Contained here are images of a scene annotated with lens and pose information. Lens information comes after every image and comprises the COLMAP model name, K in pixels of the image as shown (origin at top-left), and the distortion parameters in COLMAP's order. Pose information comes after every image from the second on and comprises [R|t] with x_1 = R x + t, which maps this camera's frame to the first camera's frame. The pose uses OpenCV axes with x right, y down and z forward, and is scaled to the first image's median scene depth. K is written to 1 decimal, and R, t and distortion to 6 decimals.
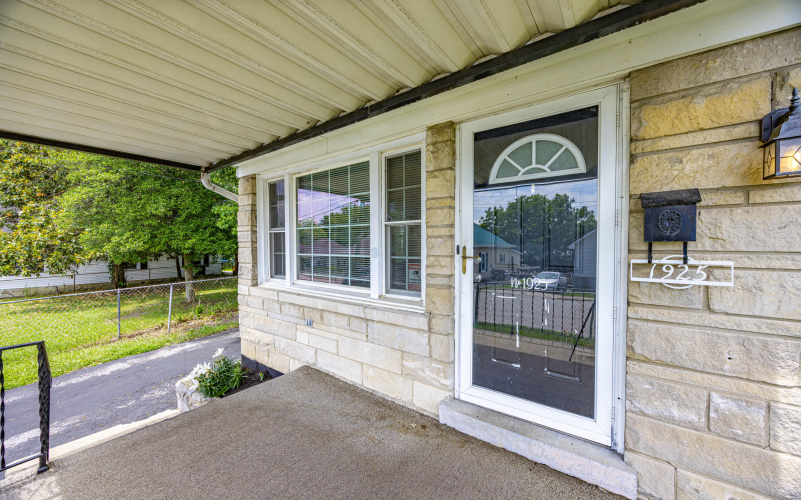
lens RADIAL K [[298.7, 0, 401.1], [0, 298.7, 250.6], [0, 0, 1]] dist [-0.000584, -0.000010]
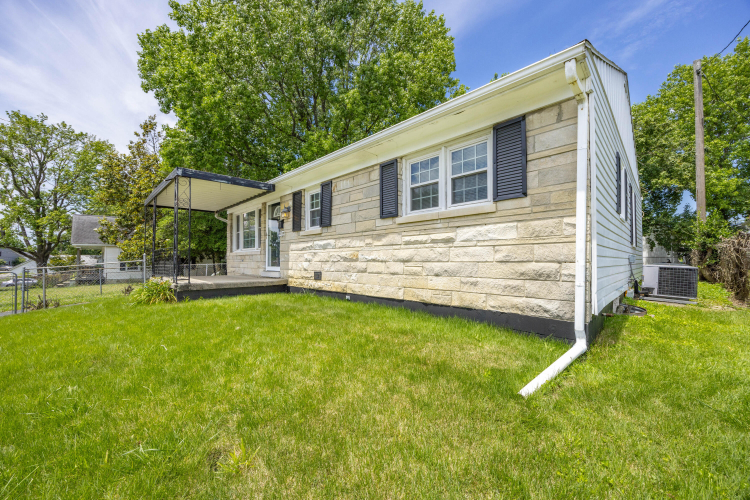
lens RADIAL K [[288.9, 0, 373.2], [0, 288.9, 252.6], [0, 0, 1]] dist [0.001664, 0.000156]
pose [[0.988680, 0.001800, -0.150029, 1.179204], [-0.010245, 0.998404, -0.055541, 0.248243], [0.149689, 0.056449, 0.987120, -1.421296]]
